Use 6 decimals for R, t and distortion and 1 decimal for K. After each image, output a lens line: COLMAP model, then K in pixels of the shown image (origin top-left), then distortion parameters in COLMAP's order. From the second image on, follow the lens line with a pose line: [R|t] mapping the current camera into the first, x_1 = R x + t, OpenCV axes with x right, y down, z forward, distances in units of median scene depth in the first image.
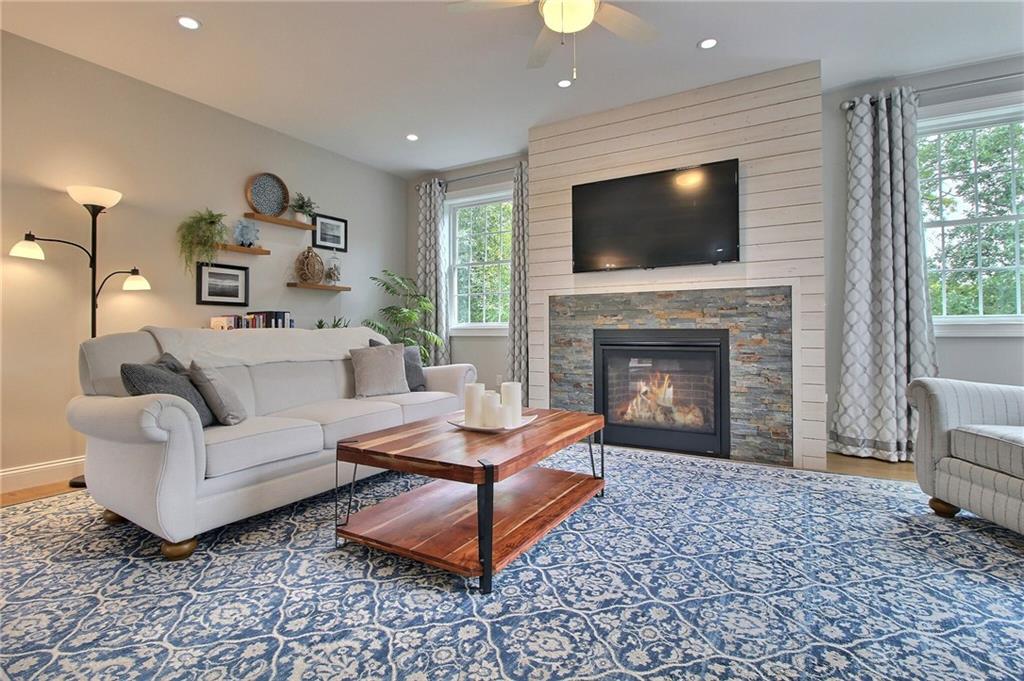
lens RADIAL K [[511.1, 0, 497.4], [0, 511.1, 328.9], [0, 0, 1]] dist [0.002732, -0.012769]
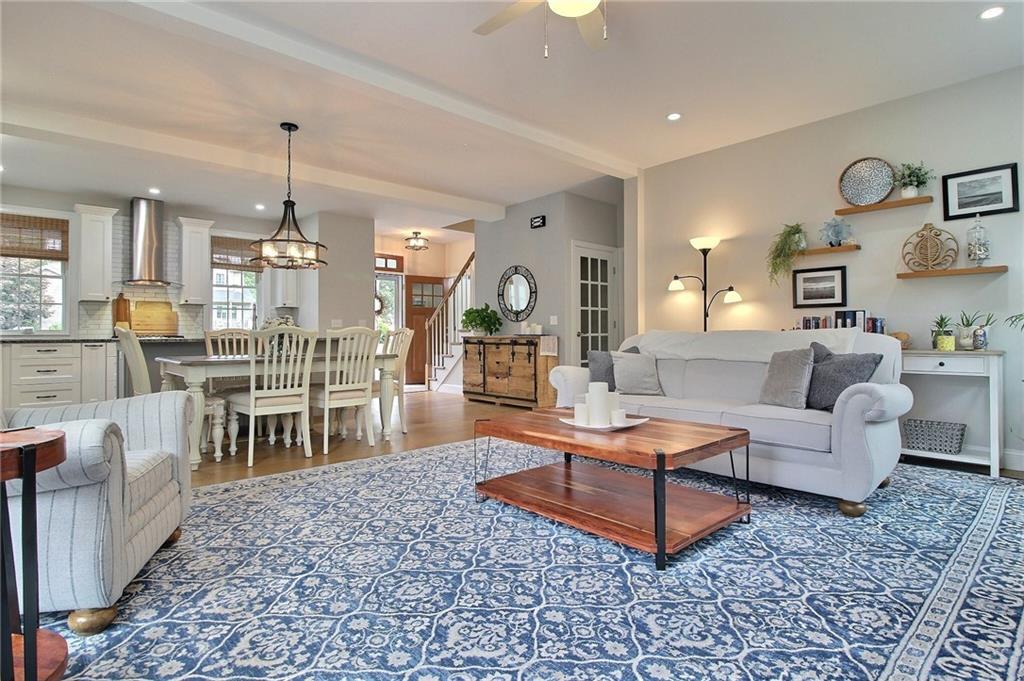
lens RADIAL K [[511.1, 0, 497.4], [0, 511.1, 328.9], [0, 0, 1]] dist [0.002732, -0.012769]
pose [[-0.314269, -0.006075, -0.949315, 1.257098], [0.007435, 0.999933, -0.008861, 0.003924], [0.949305, -0.009843, -0.314202, 1.353121]]
